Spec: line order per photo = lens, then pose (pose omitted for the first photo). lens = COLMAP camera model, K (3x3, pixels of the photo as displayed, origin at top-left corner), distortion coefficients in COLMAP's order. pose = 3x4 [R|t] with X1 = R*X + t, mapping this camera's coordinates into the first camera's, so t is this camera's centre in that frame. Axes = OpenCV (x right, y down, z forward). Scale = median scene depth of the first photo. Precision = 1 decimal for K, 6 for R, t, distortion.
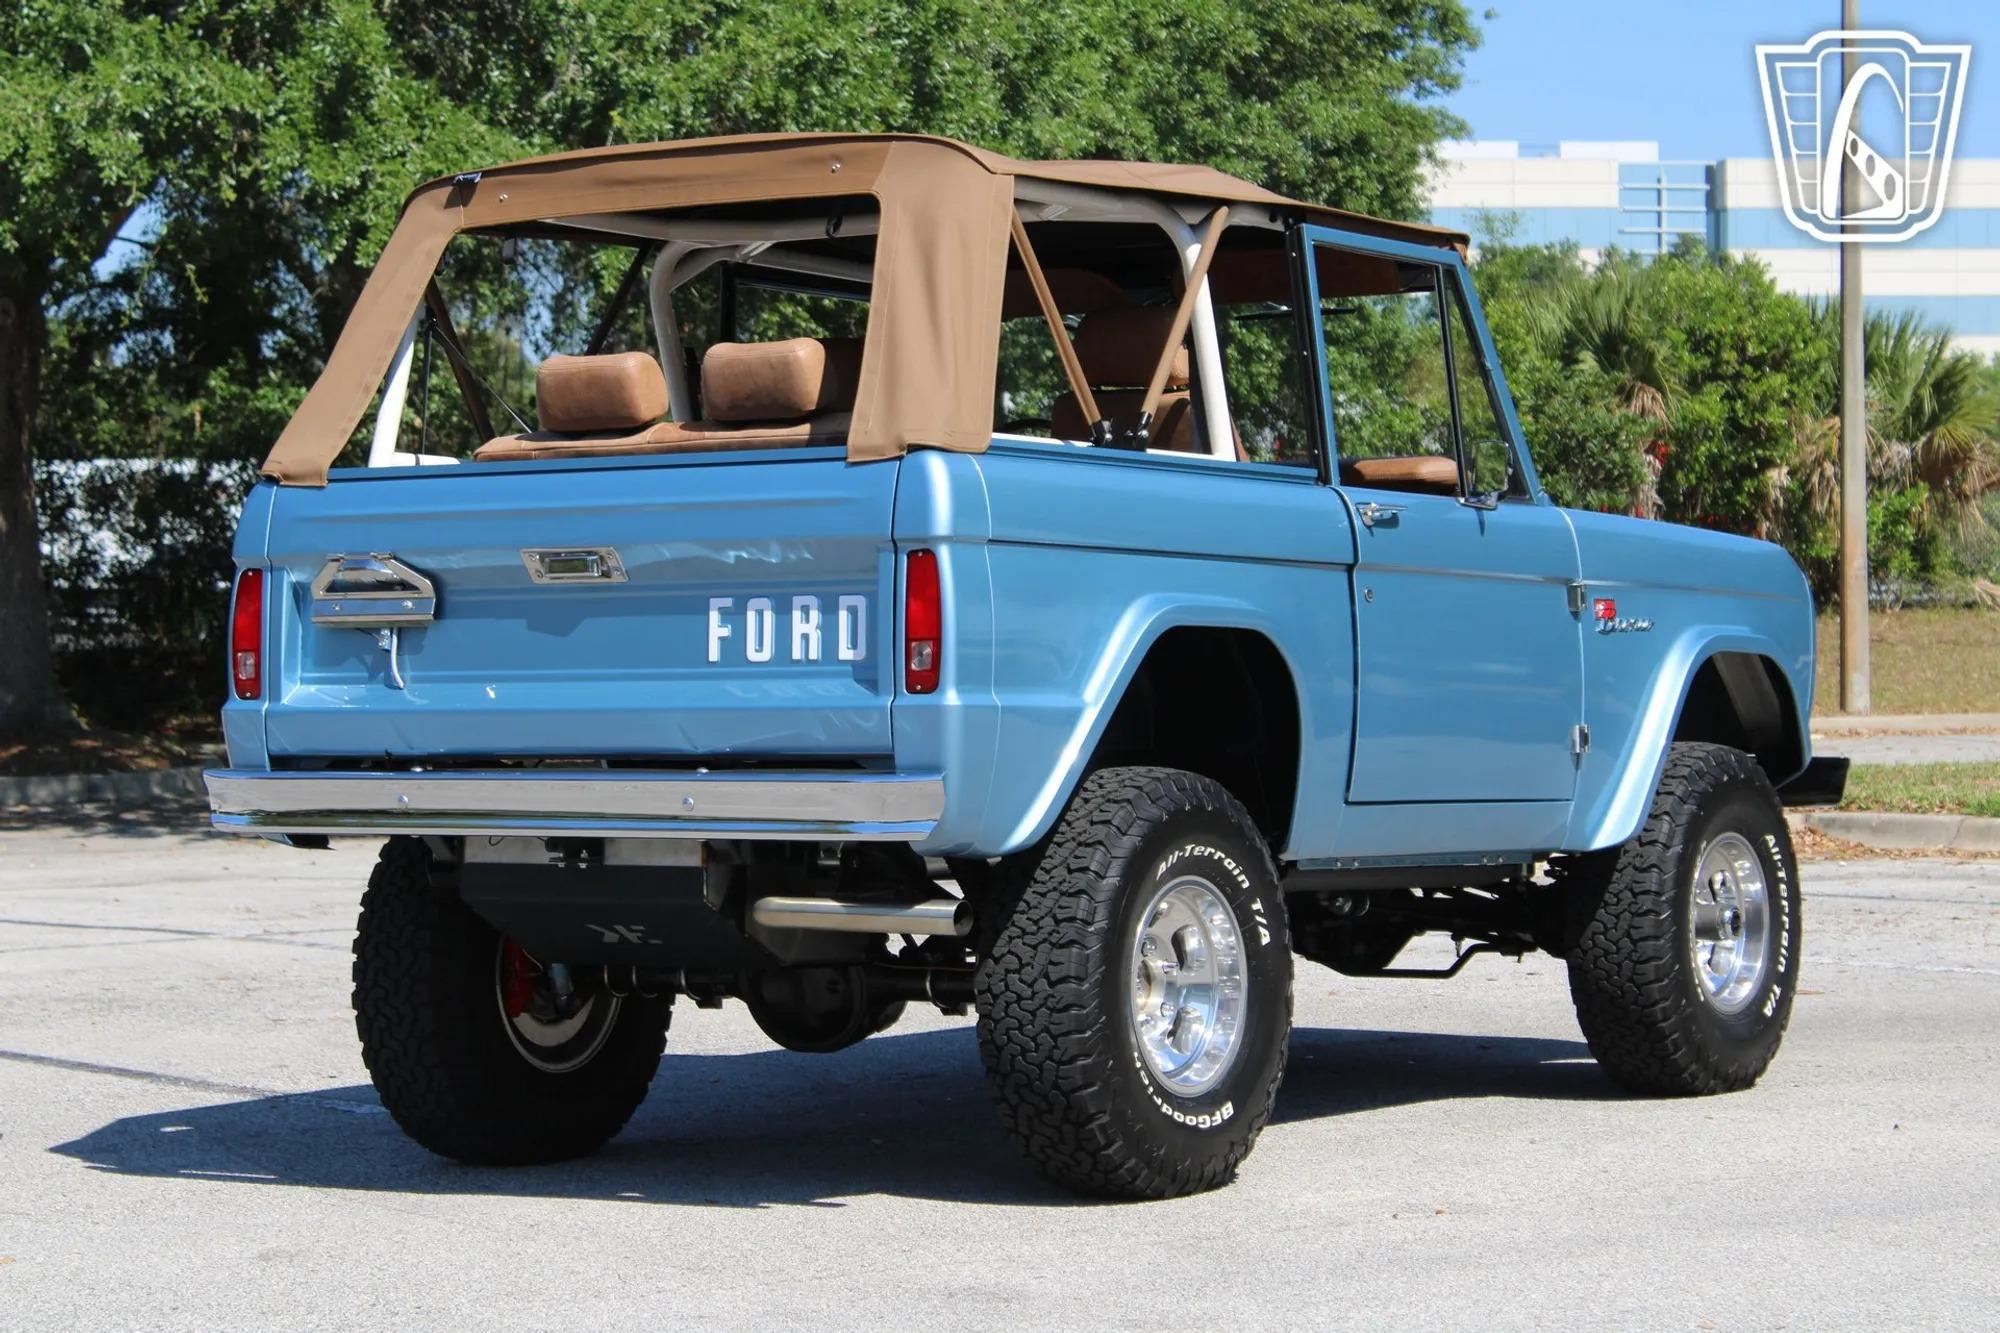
lens RADIAL K [[4475.4, 0, 1000.0], [0, 4475.4, 666.5], [0, 0, 1]] dist [0.067173, 0.005529]
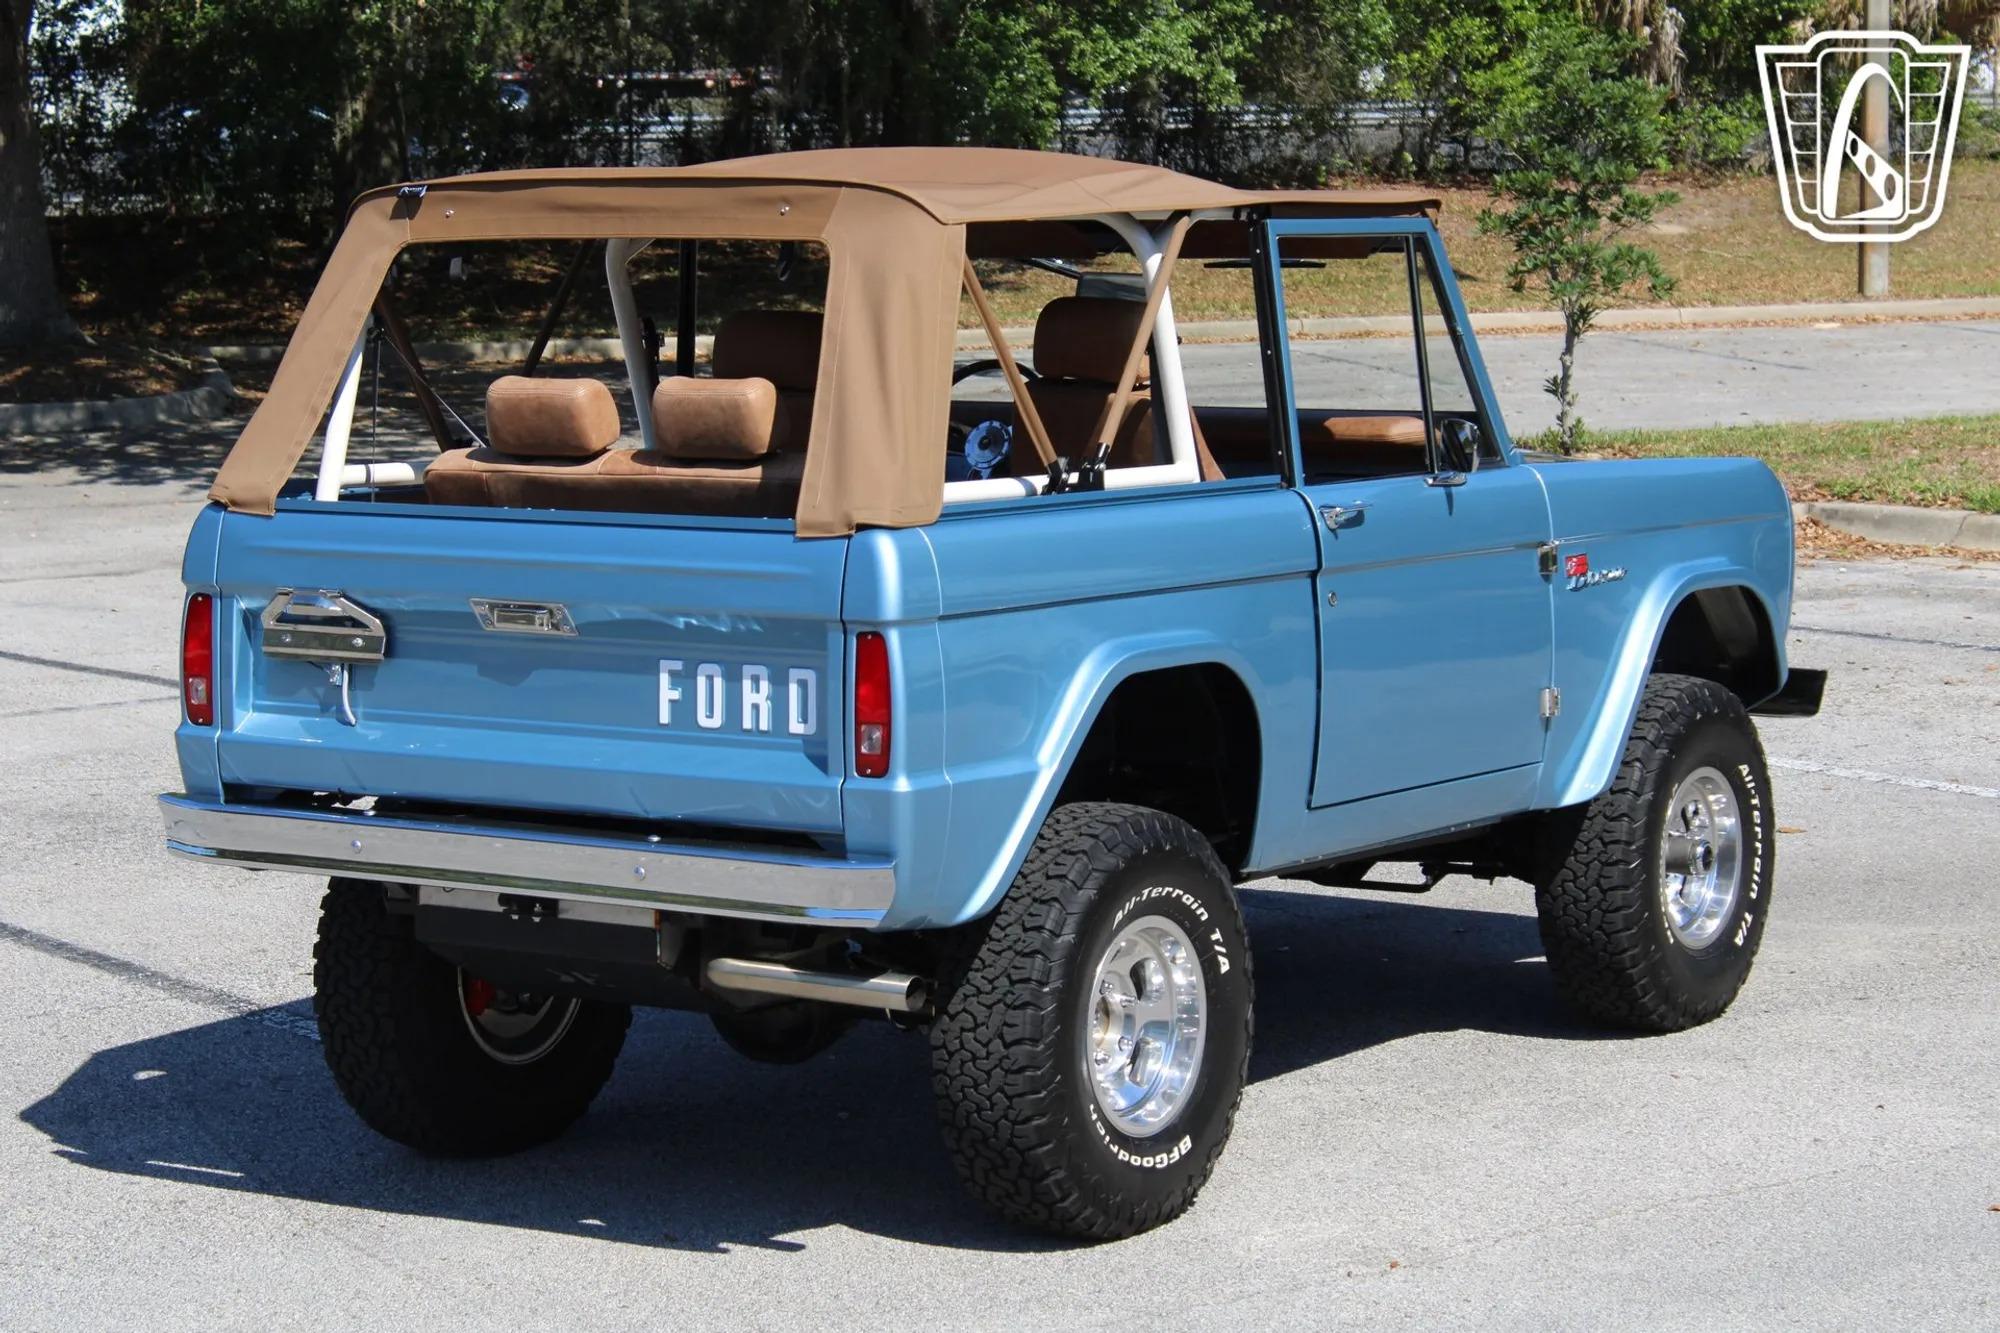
lens RADIAL K [[4471.9, 0, 1000.0], [0, 4471.9, 666.5], [0, 0, 1]] dist [0.057507, 0.296222]
pose [[0.999980, -0.003109, -0.005430, 0.014753], [0.003699, 0.993692, 0.112083, -0.116742], [0.005048, -0.112101, 0.993684, 0.016881]]
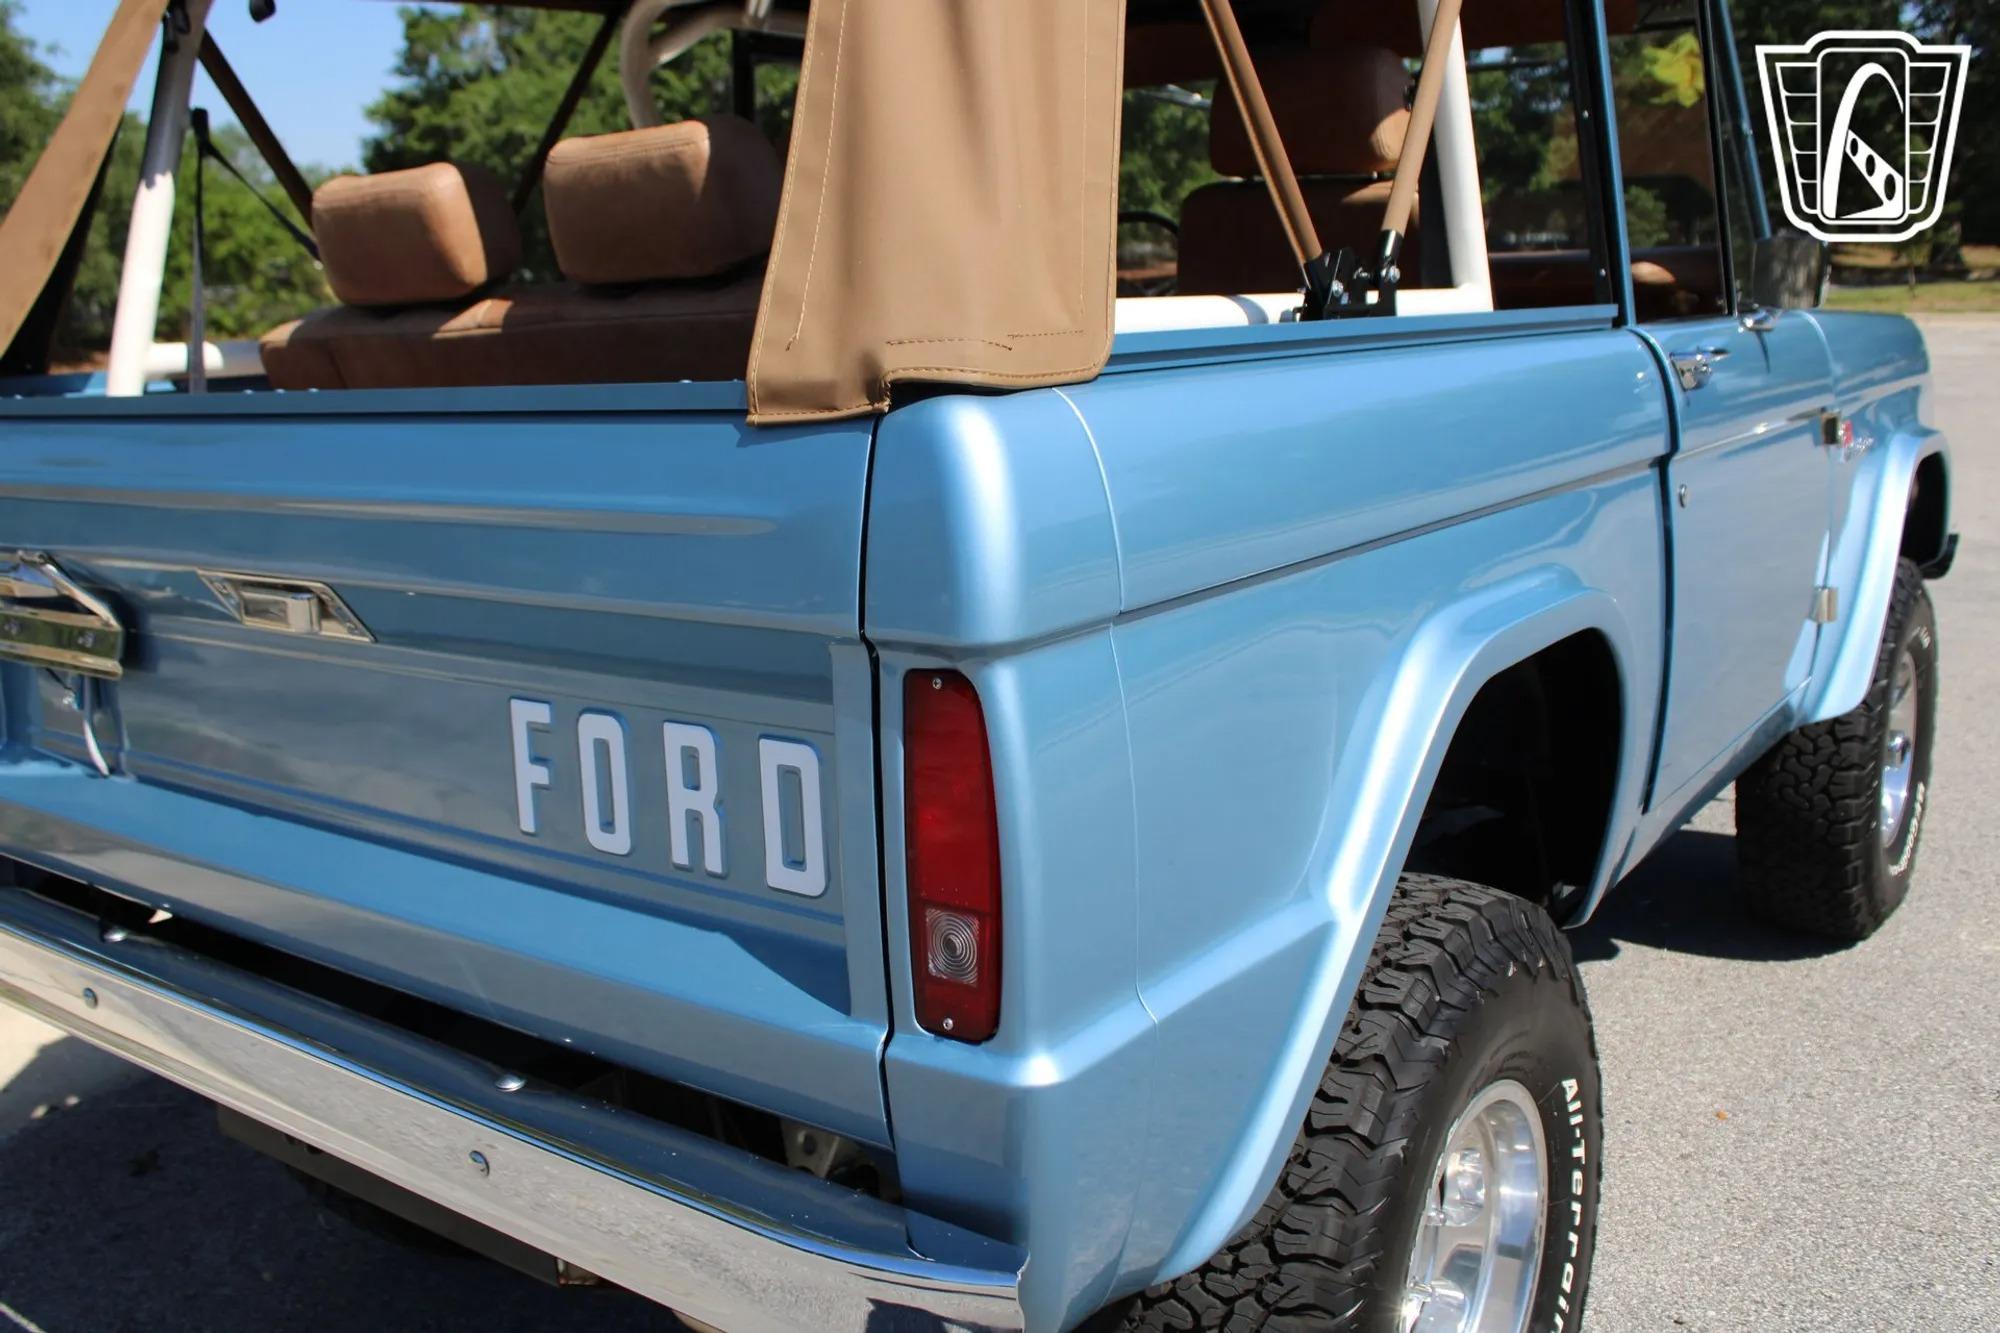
lens RADIAL K [[1792.2, 0, 1000.0], [0, 1792.2, 666.5], [0, 0, 1]] dist [-0.098981, 0.000143]
pose [[0.998351, -0.028981, -0.049554, -0.004678], [0.038923, 0.976225, 0.213238, -0.052420], [0.042196, -0.214815, 0.975743, 0.773867]]
